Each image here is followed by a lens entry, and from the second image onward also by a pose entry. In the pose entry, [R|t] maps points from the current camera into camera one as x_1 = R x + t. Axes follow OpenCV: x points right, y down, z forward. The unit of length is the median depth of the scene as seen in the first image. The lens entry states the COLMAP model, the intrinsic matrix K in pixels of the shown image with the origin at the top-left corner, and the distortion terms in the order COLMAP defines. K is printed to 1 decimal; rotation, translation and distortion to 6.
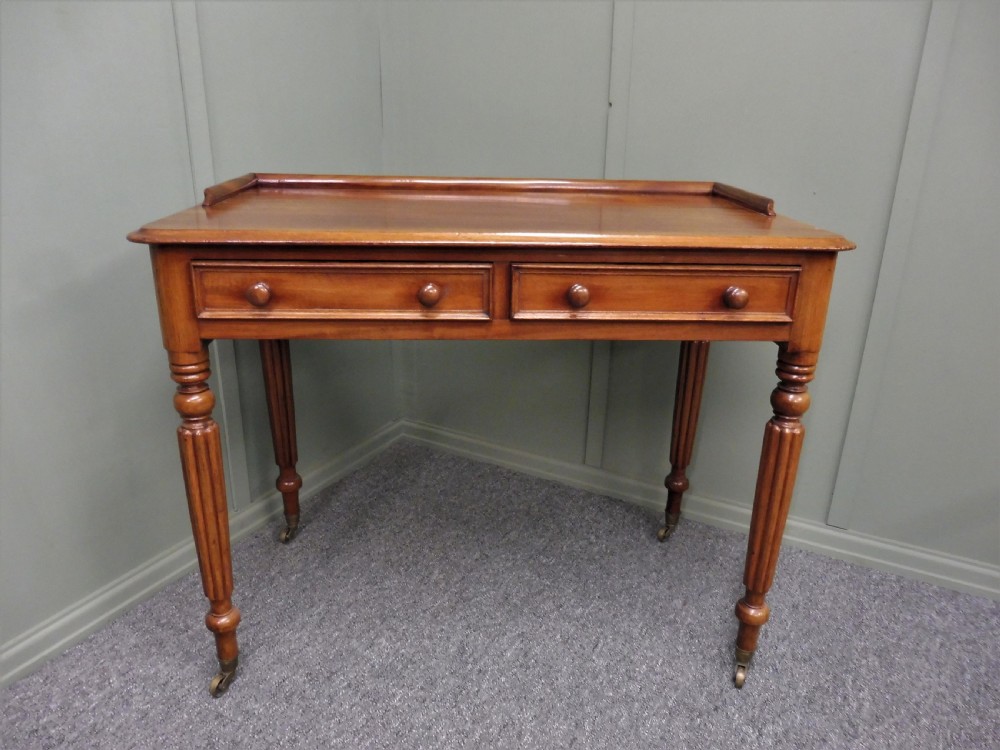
lens RADIAL K [[729.1, 0, 506.3], [0, 729.1, 376.1], [0, 0, 1]] dist [-0.065393, 0.026902]
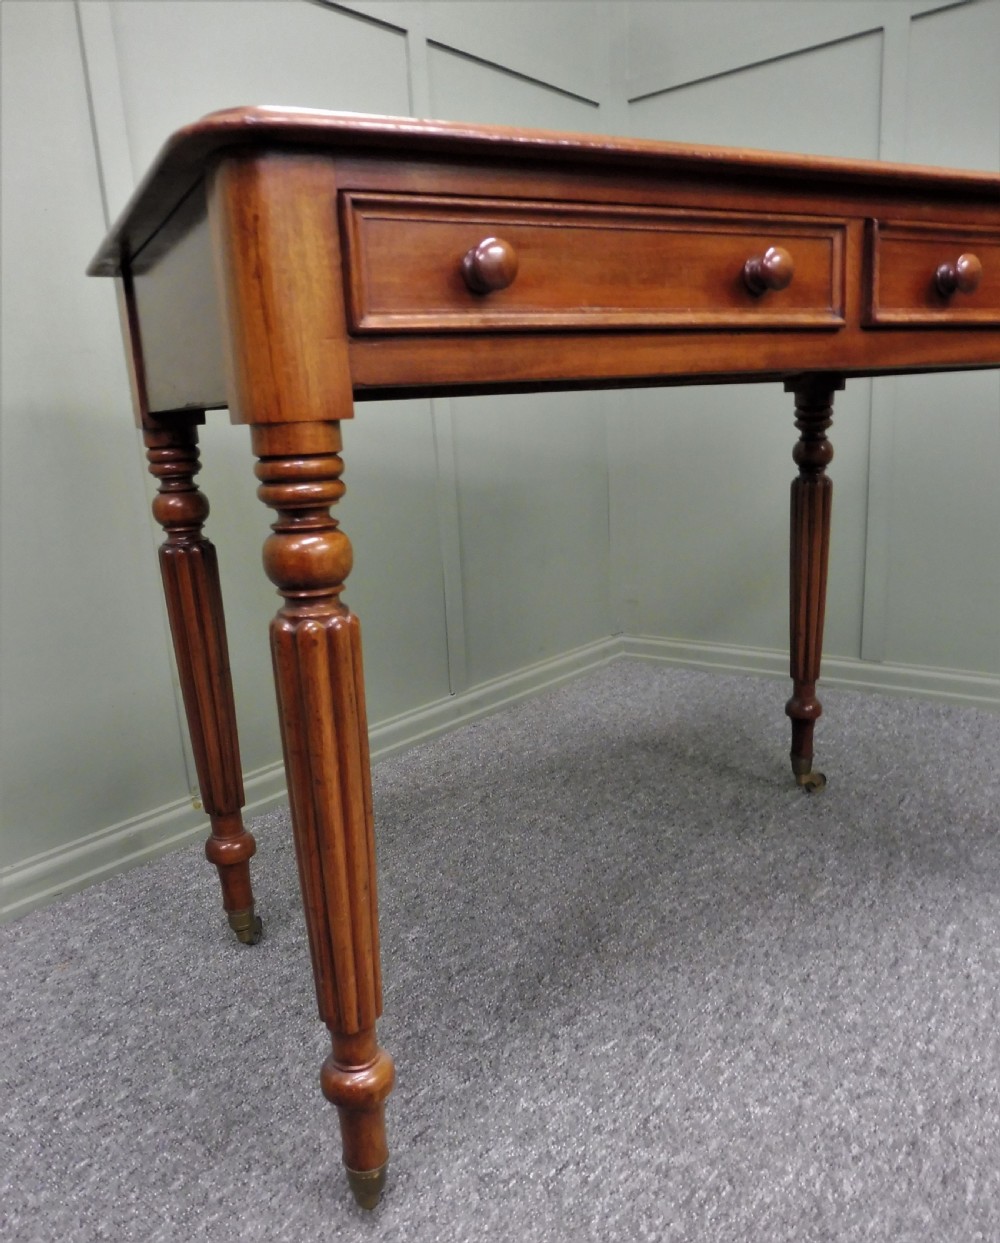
lens RADIAL K [[974.0, 0, 491.4], [0, 974.0, 674.9], [0, 0, 1]] dist [-0.044295, -0.020816]
pose [[0.979724, -0.024785, -0.198813, -0.117202], [0.006851, 0.995883, -0.090393, 0.342018], [0.200235, 0.087198, 0.975860, -0.187116]]
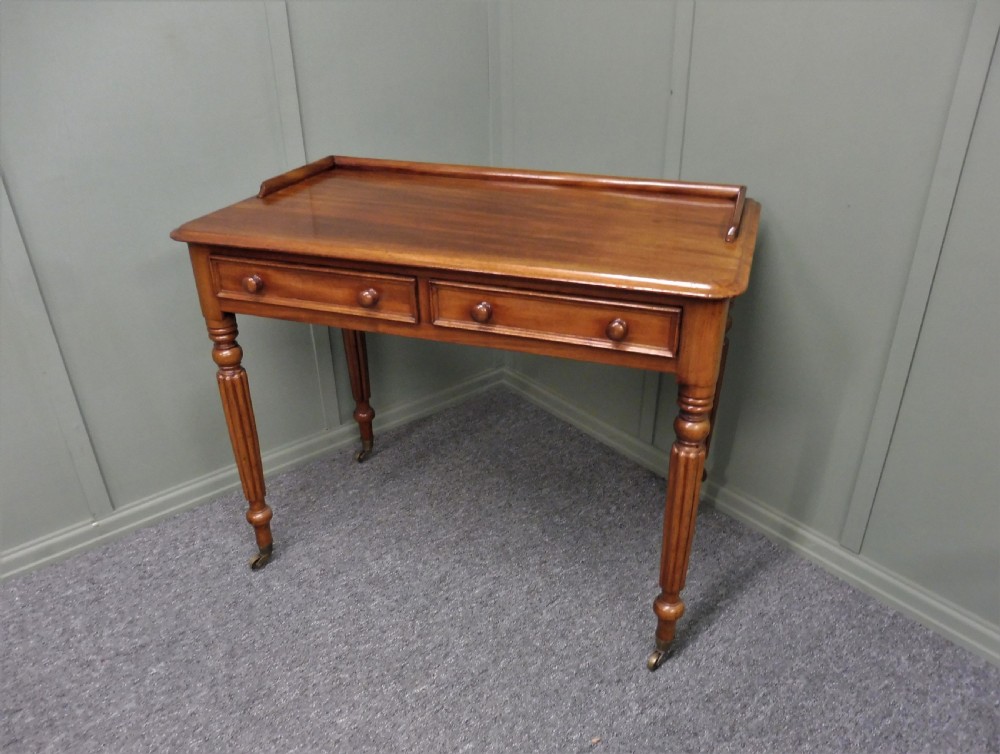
lens RADIAL K [[760.0, 0, 530.6], [0, 760.0, 398.1], [0, 0, 1]] dist [-0.054319, 0.017657]
pose [[0.934809, 0.153859, -0.320095, 0.444415], [-0.106687, 0.981316, 0.160117, -0.136609], [0.338749, -0.115529, 0.933757, -0.093595]]
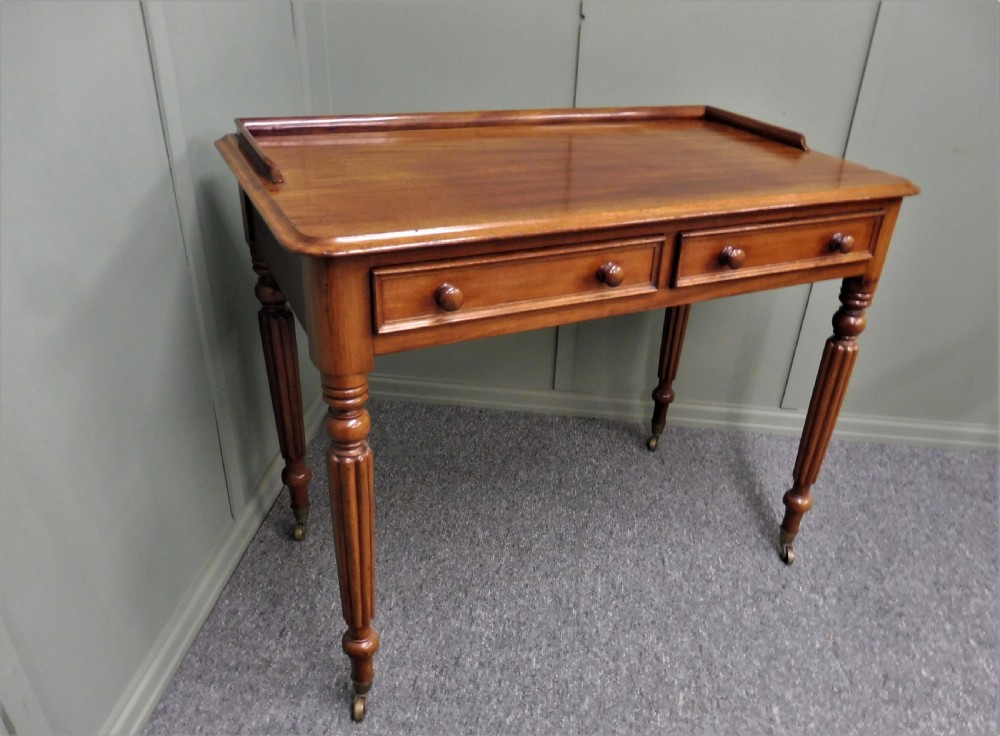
lens RADIAL K [[773.3, 0, 536.5], [0, 773.3, 399.9], [0, 0, 1]] dist [-0.053195, -0.005250]
pose [[0.910304, -0.180208, 0.372654, -0.459599], [0.107071, 0.972132, 0.208554, -0.131514], [-0.399852, -0.149948, 0.904231, 0.065176]]
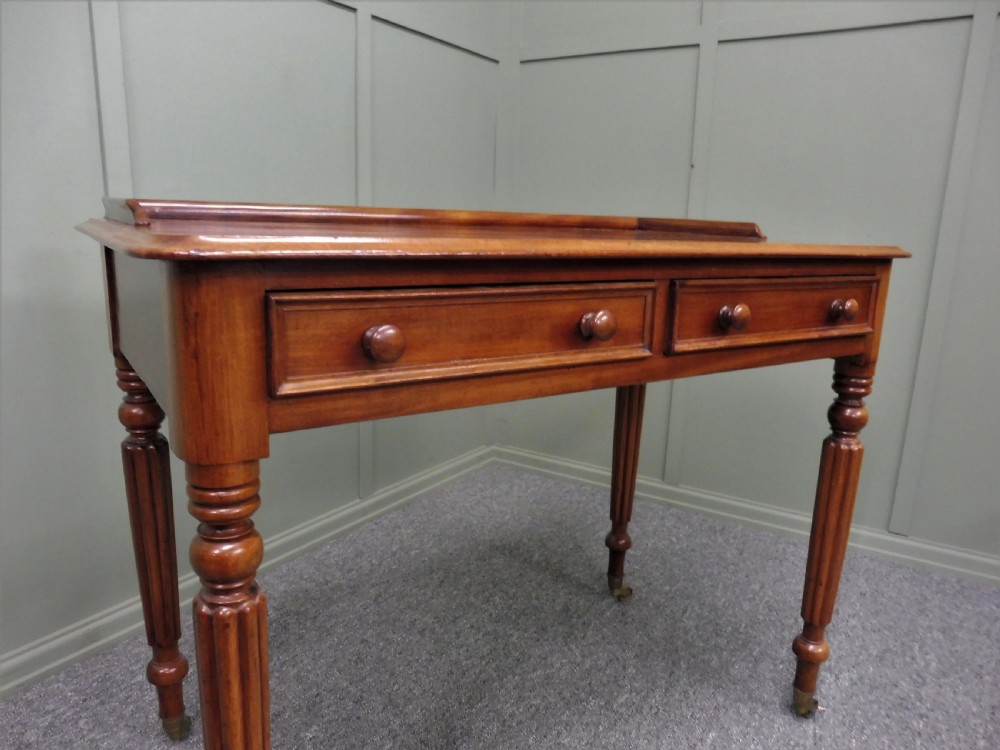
lens RADIAL K [[729.1, 0, 502.2], [0, 729.1, 376.6], [0, 0, 1]] dist [-0.065393, 0.026902]
pose [[0.997428, 0.028394, -0.065813, -0.101222], [-0.037385, 0.989490, -0.139686, 0.185818], [0.061155, 0.141787, 0.988006, -0.193085]]
